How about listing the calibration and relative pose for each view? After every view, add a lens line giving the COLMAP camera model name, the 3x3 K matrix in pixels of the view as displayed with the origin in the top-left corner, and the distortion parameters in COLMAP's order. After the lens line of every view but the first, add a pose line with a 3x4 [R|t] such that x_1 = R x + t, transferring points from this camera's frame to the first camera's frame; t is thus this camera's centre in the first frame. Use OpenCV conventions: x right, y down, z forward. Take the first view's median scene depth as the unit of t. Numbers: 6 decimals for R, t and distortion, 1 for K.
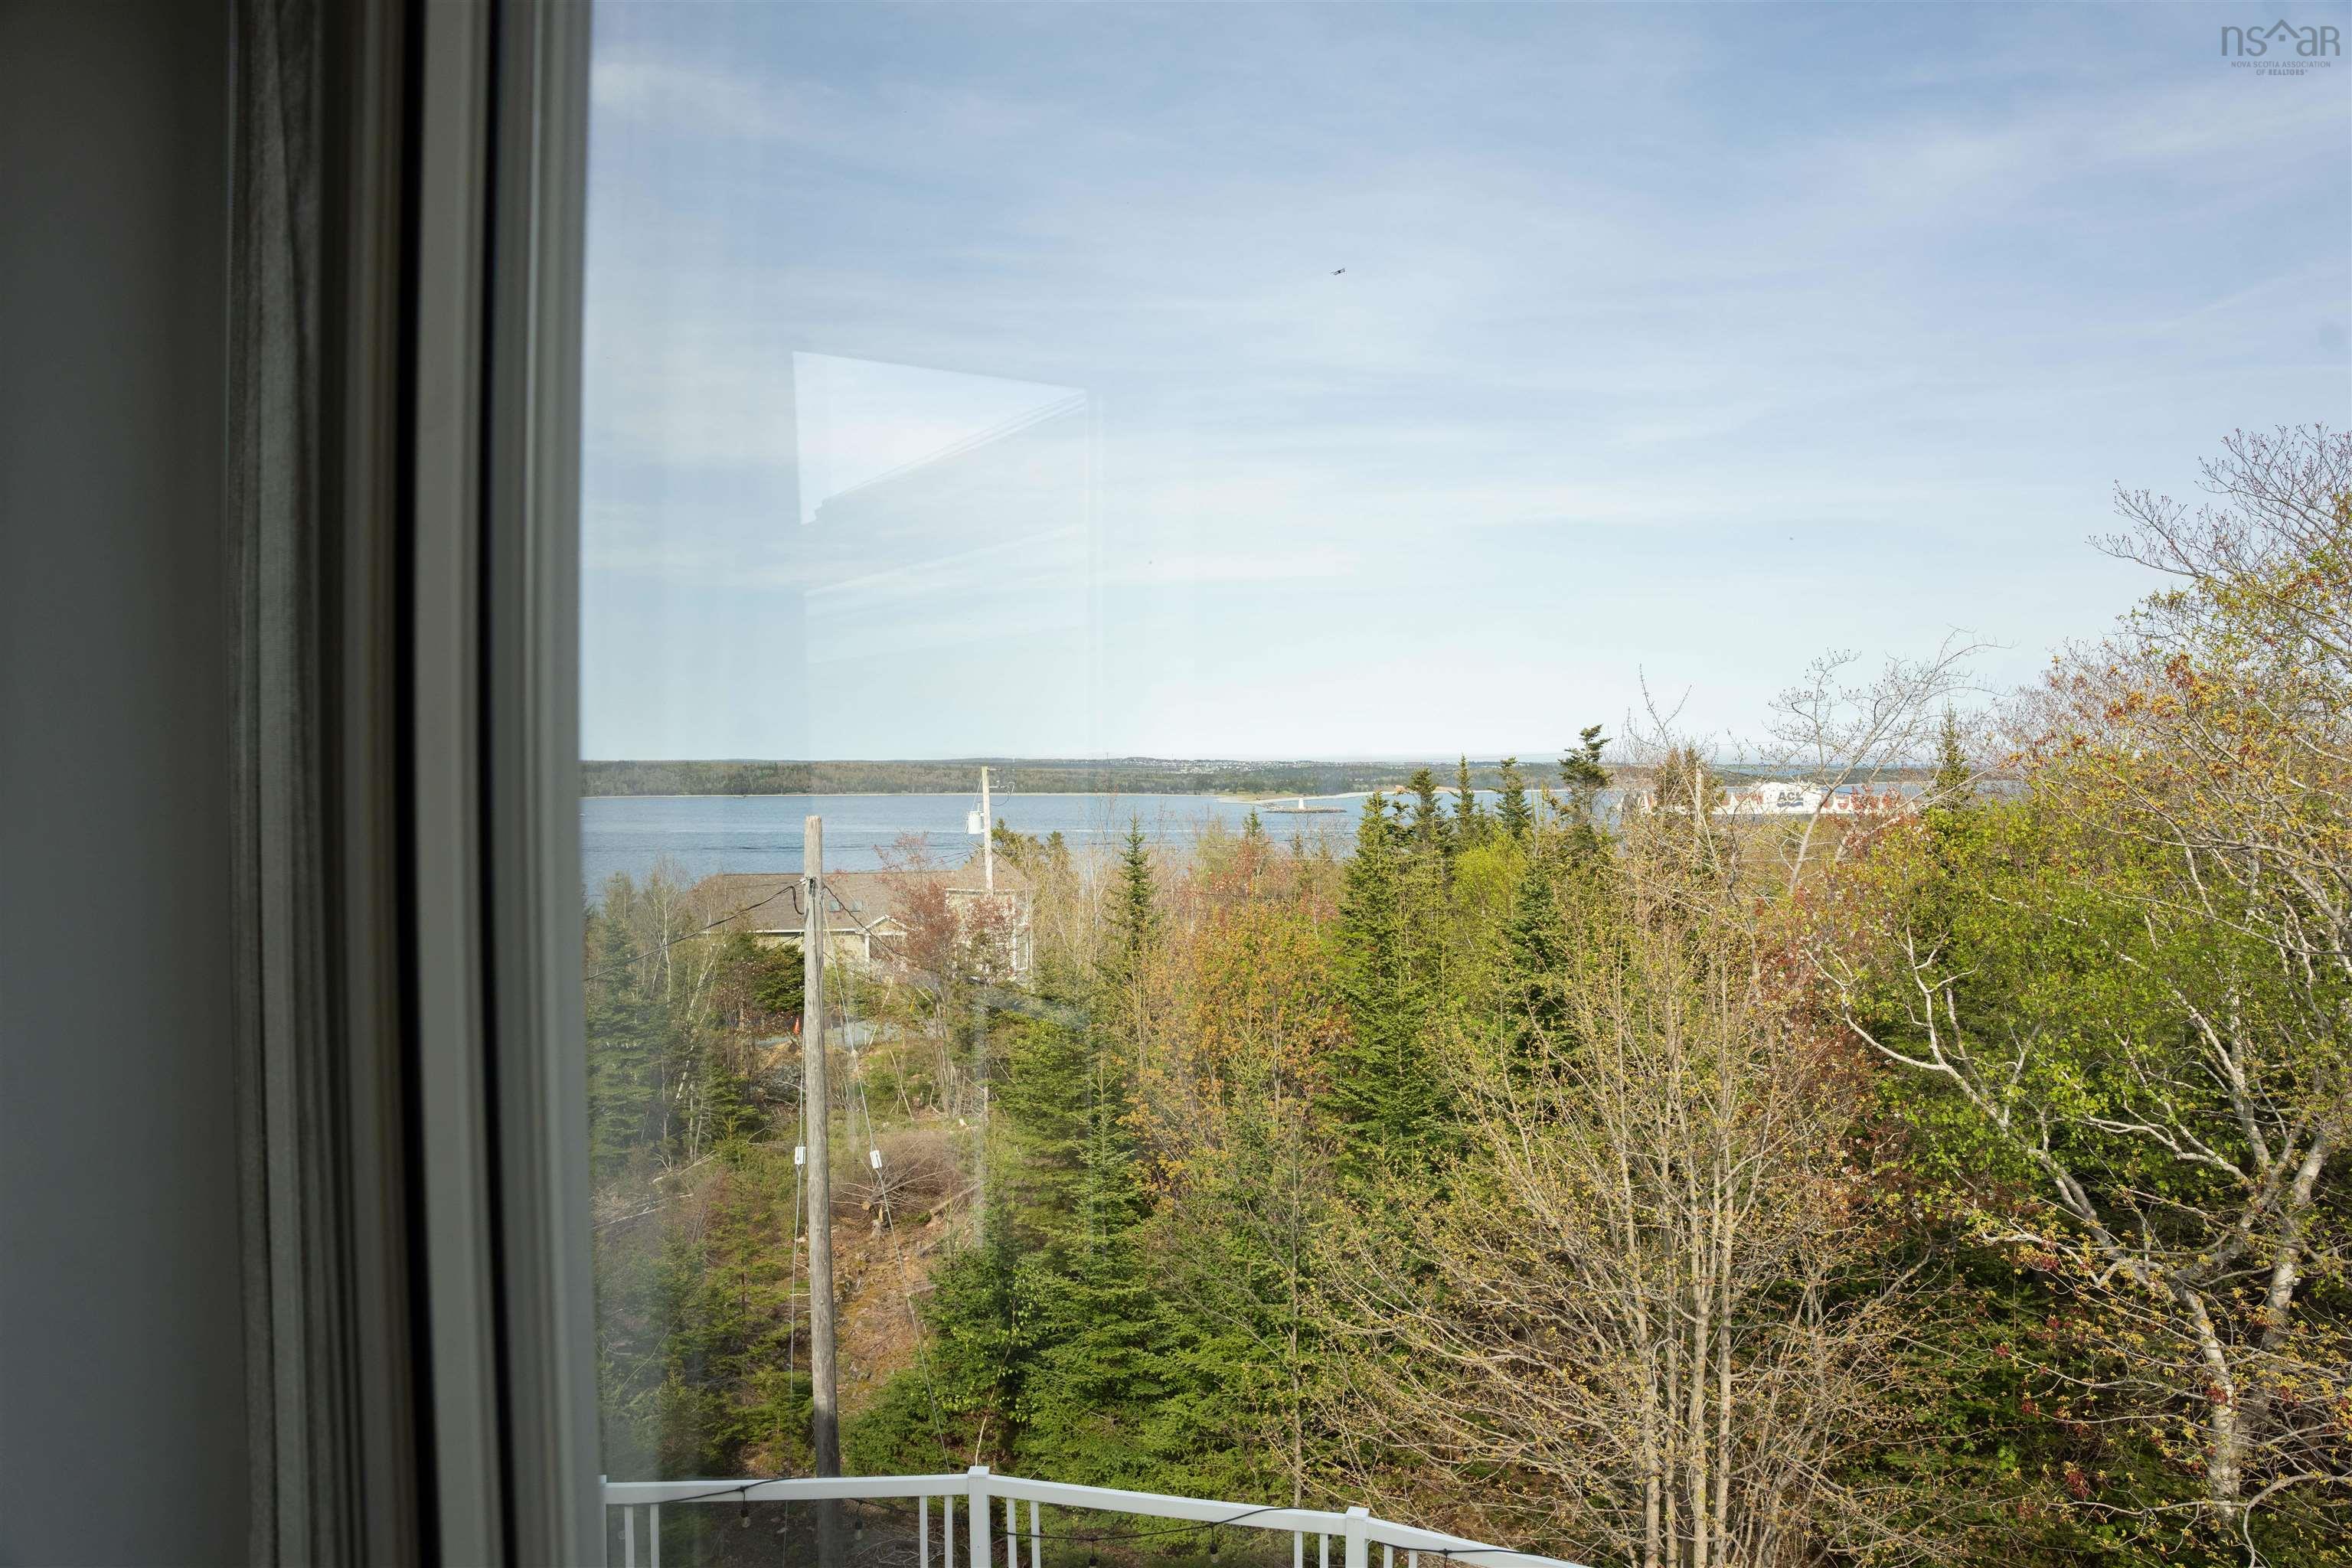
lens RADIAL K [[1639.9, 0, 1183.4], [0, 1639.9, 774.5], [0, 0, 1]] dist [-0.116588, -0.004068]
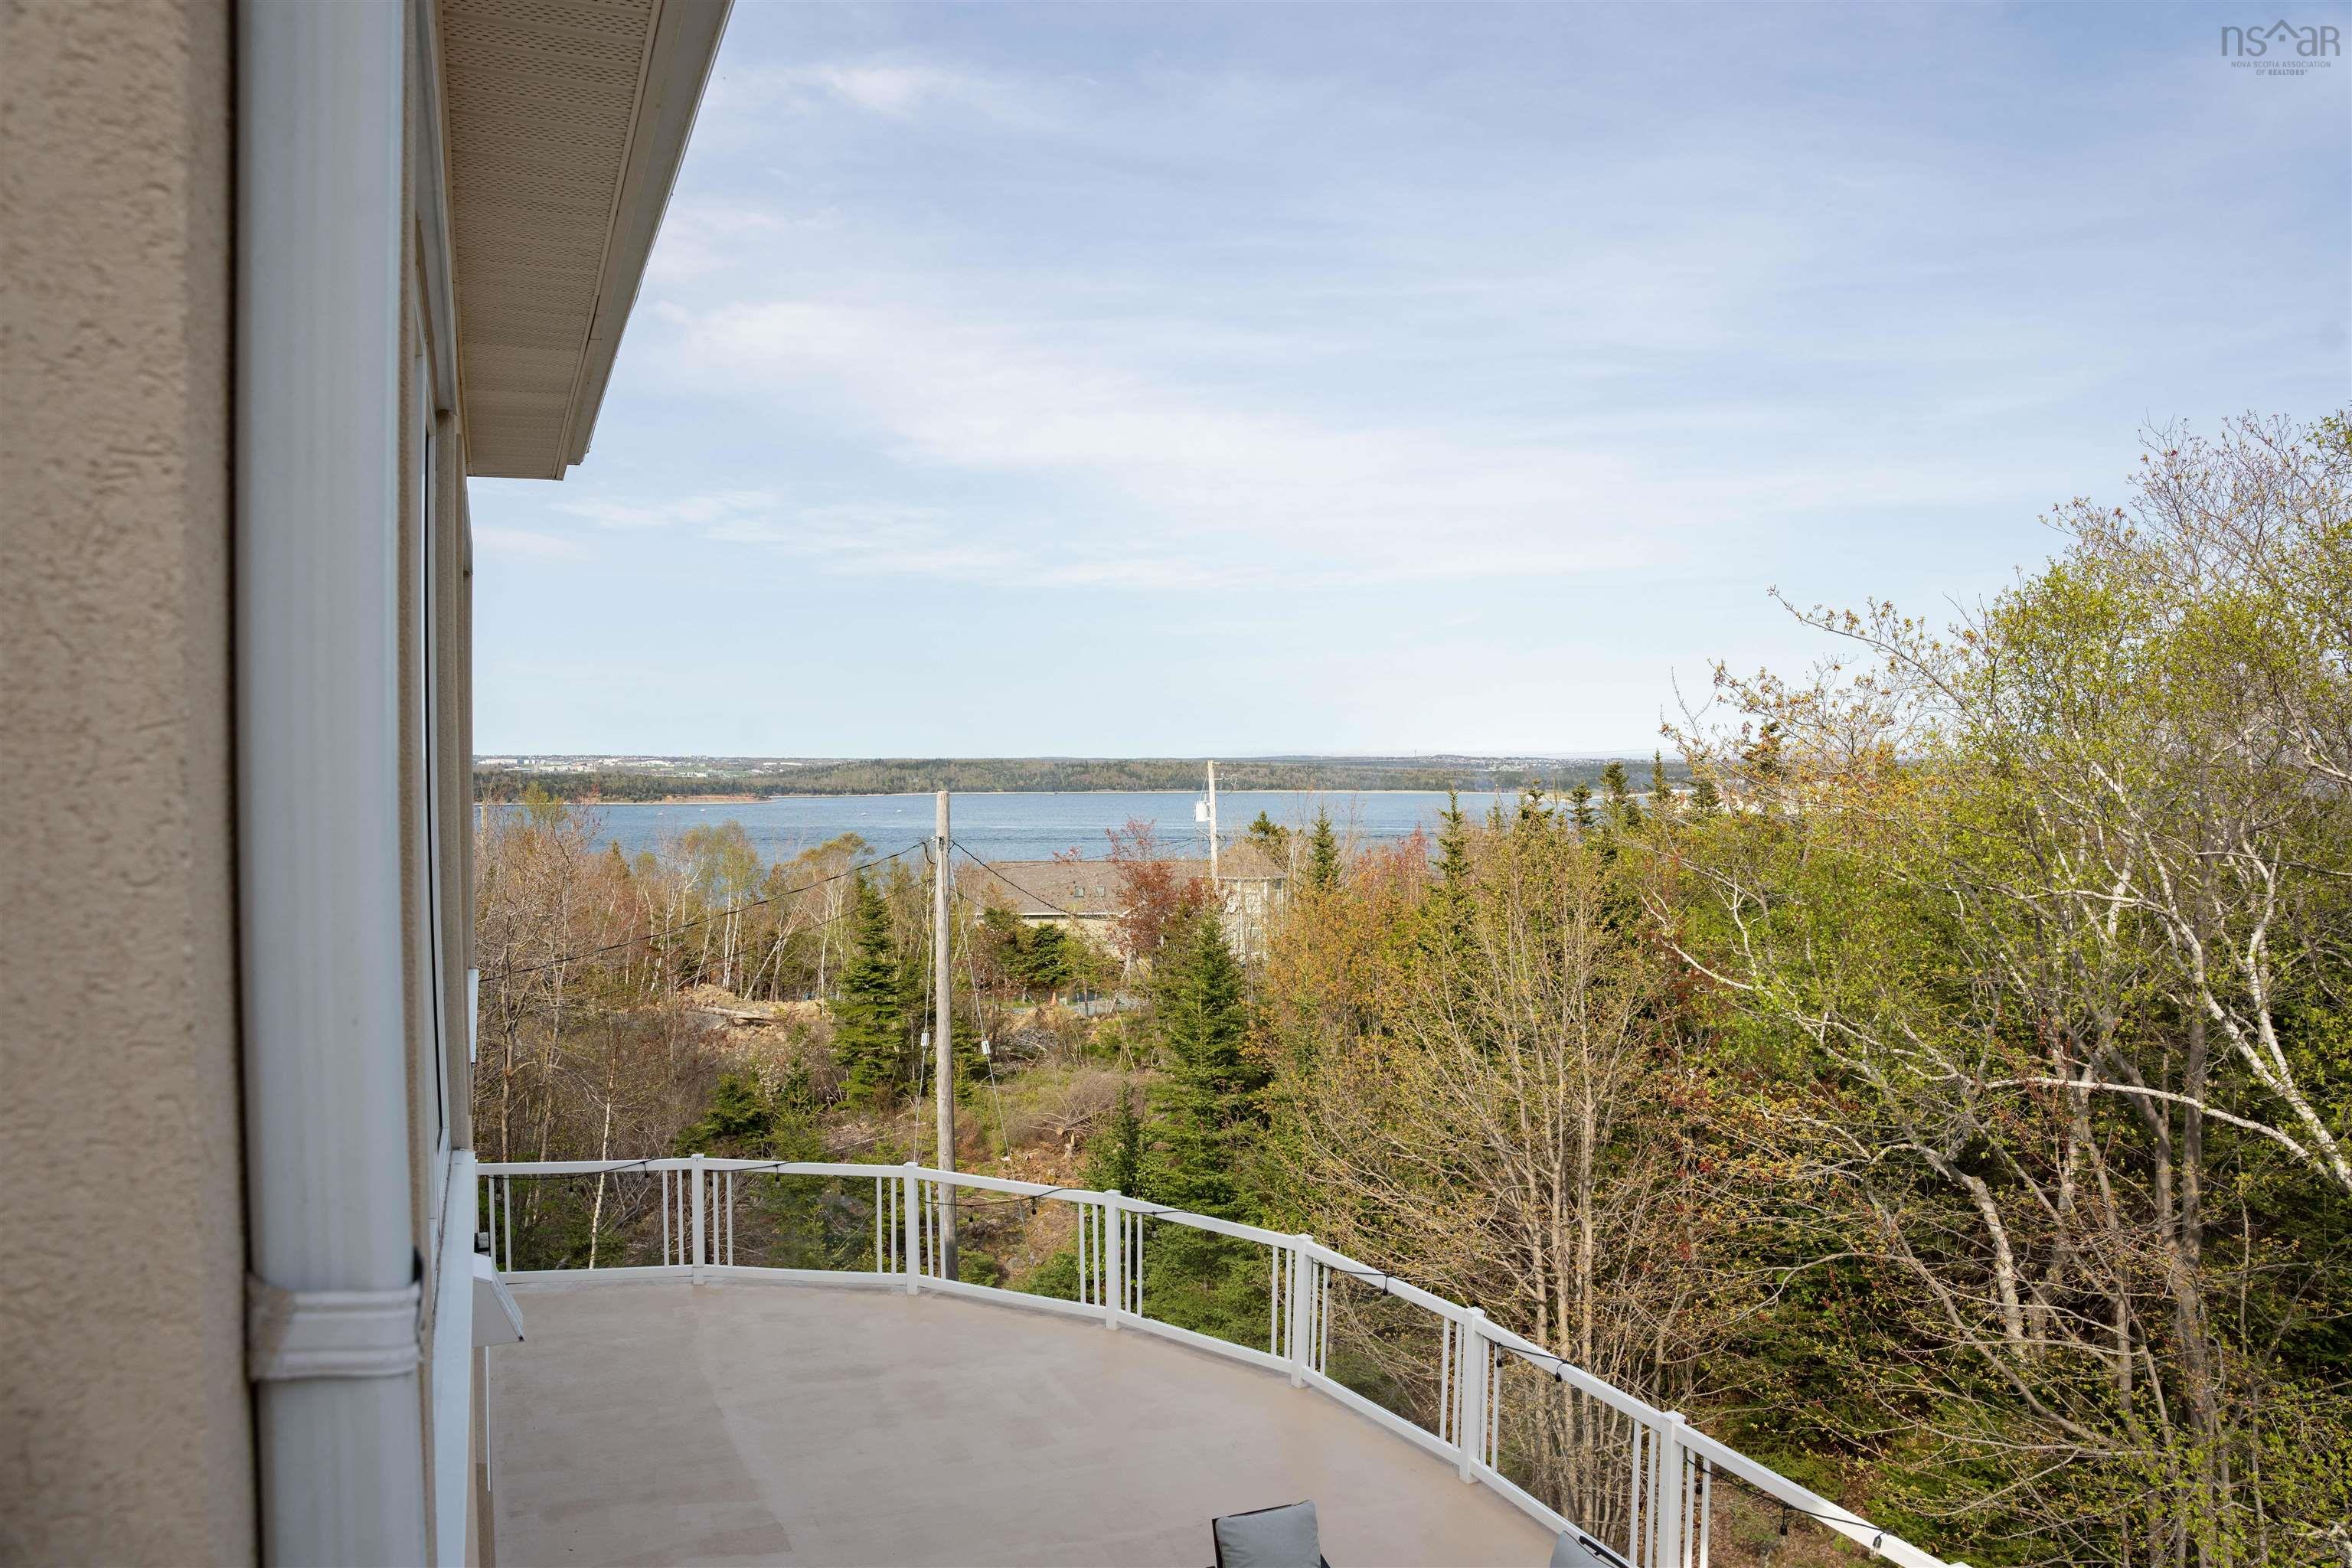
lens RADIAL K [[1639.9, 0, 1178.0], [0, 1639.9, 773.1], [0, 0, 1]] dist [-0.116588, -0.004068]
pose [[0.982208, 0.001388, -0.187790, 0.110855], [-0.001279, 0.999999, 0.000698, 0.004516], [0.187790, -0.000445, 0.982209, -0.149122]]
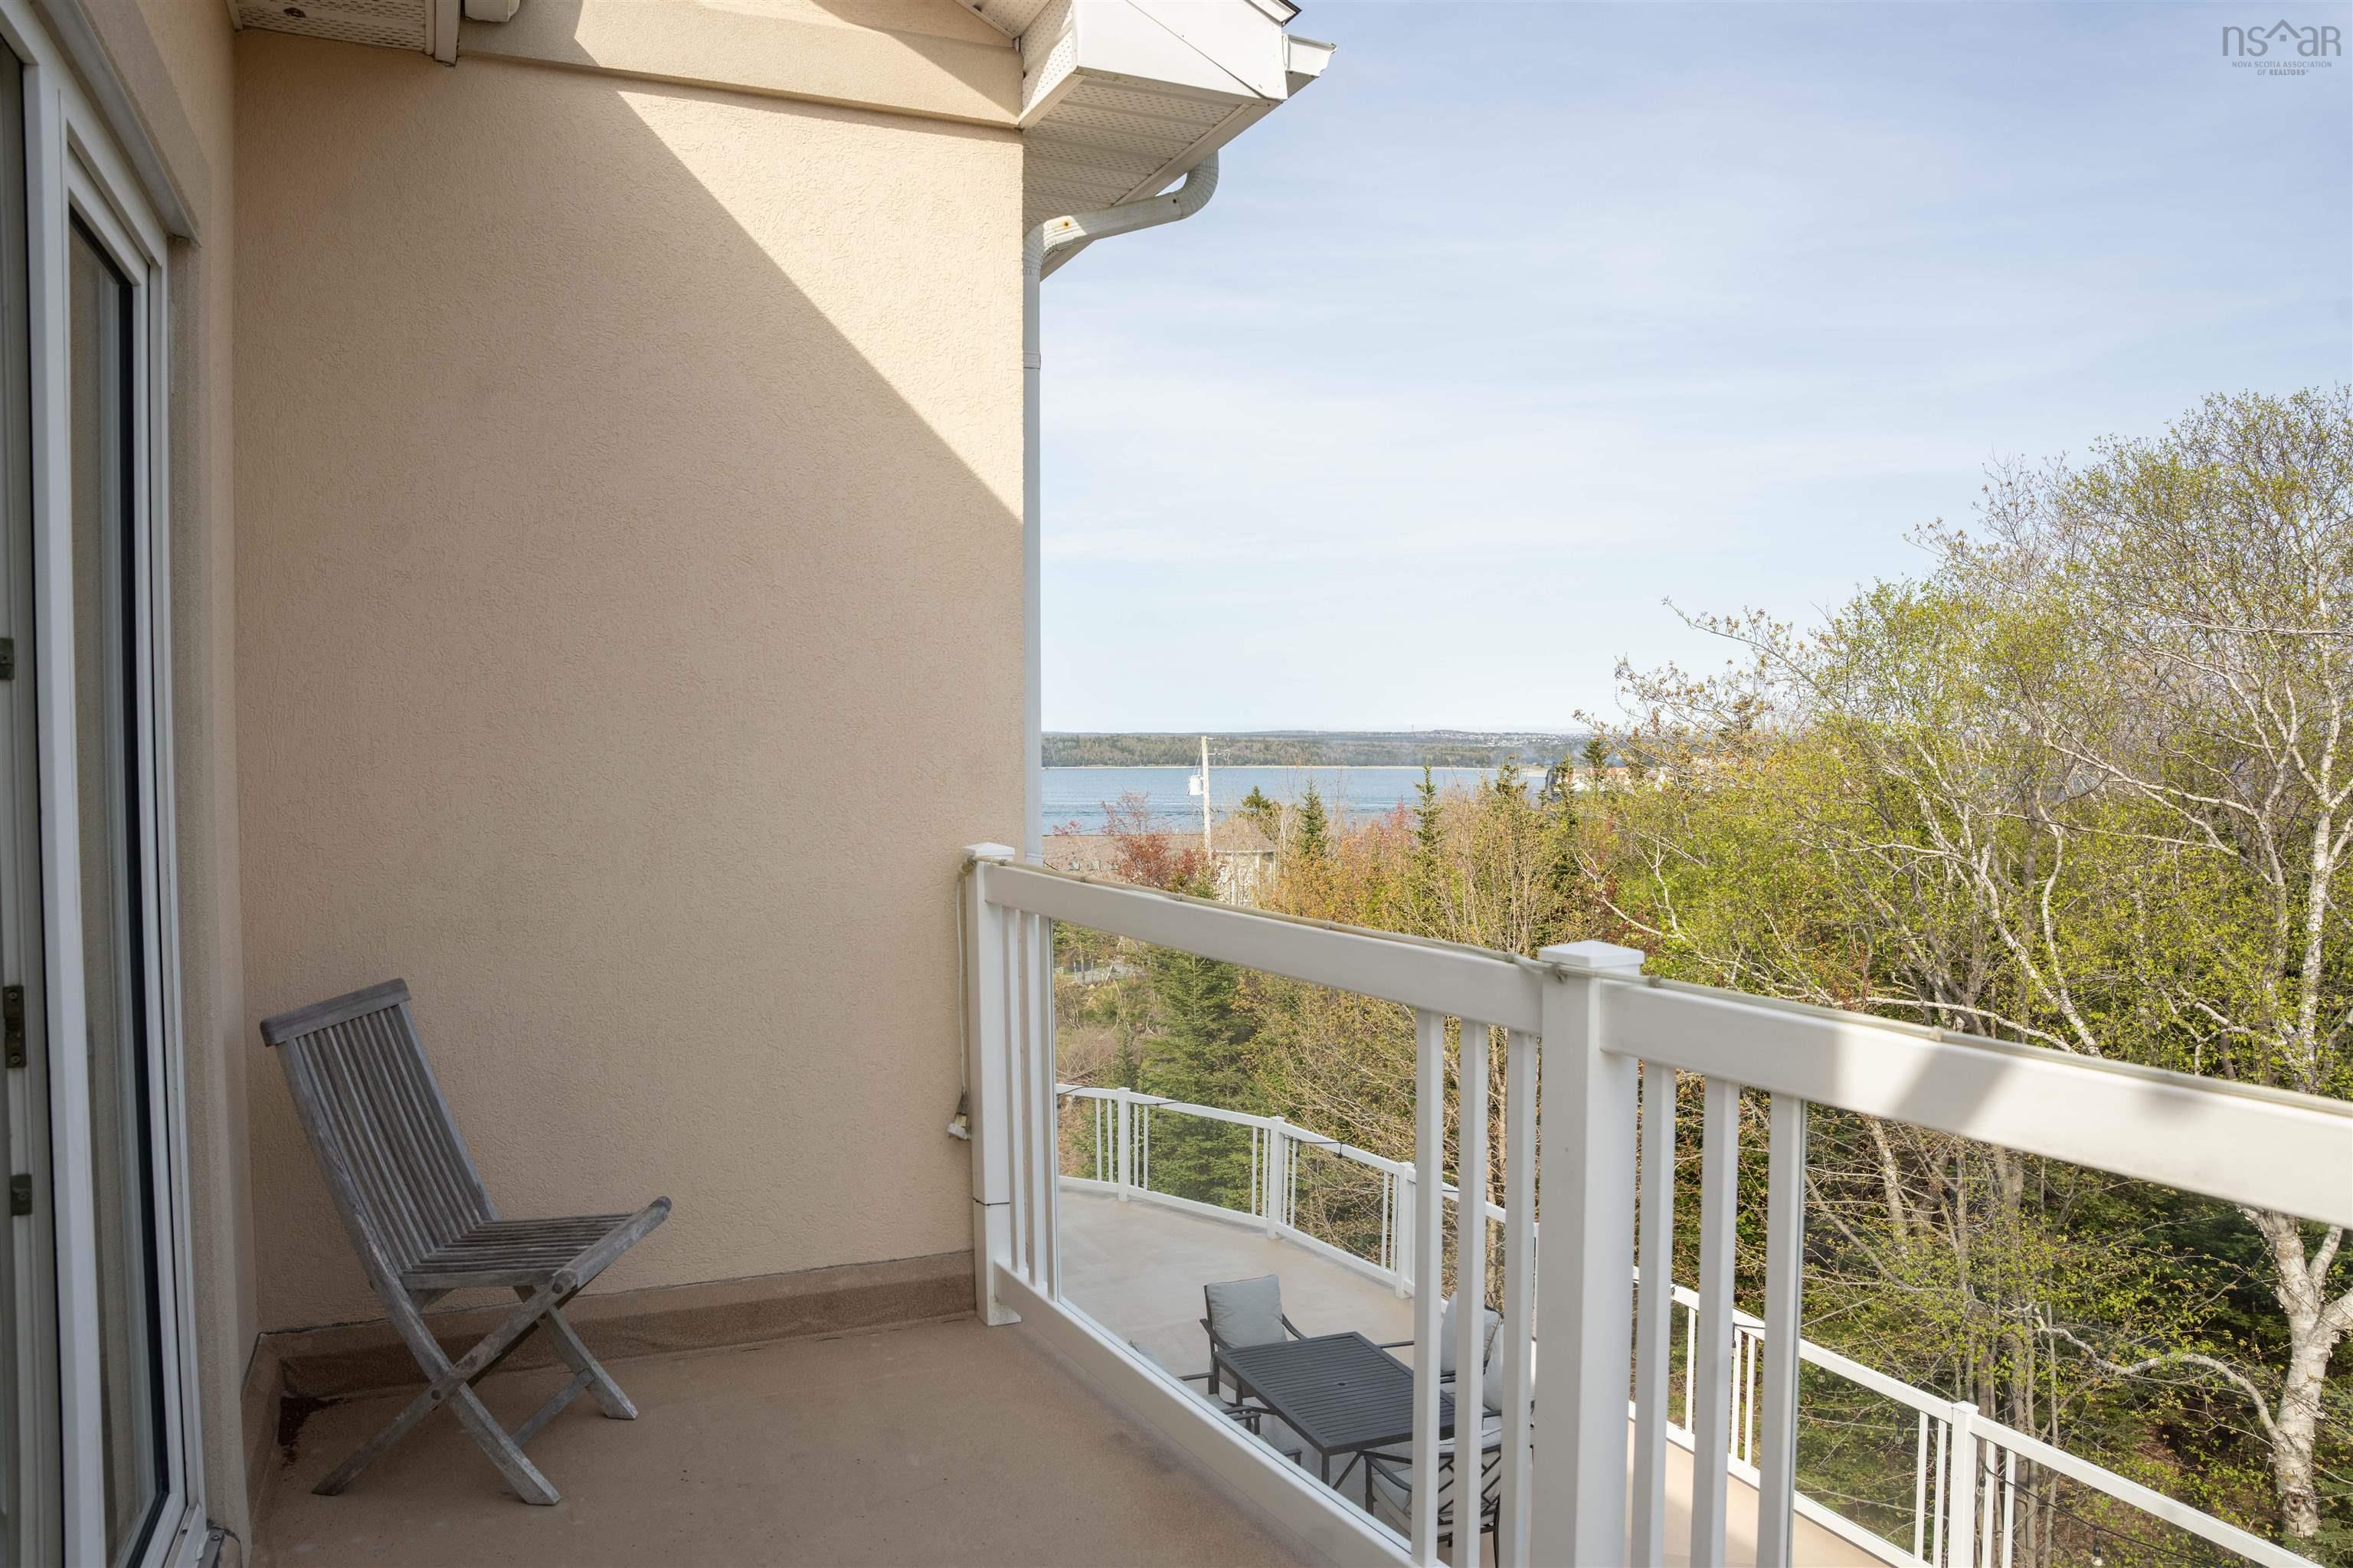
lens RADIAL K [[1640.7, 0, 1173.9], [0, 1640.7, 801.6], [0, 0, 1]] dist [-0.116588, -0.004068]
pose [[0.982499, 0.008351, -0.186079, 0.125853], [-0.002197, 0.999445, 0.033252, 0.004180], [0.186253, -0.032261, 0.981972, -0.236844]]
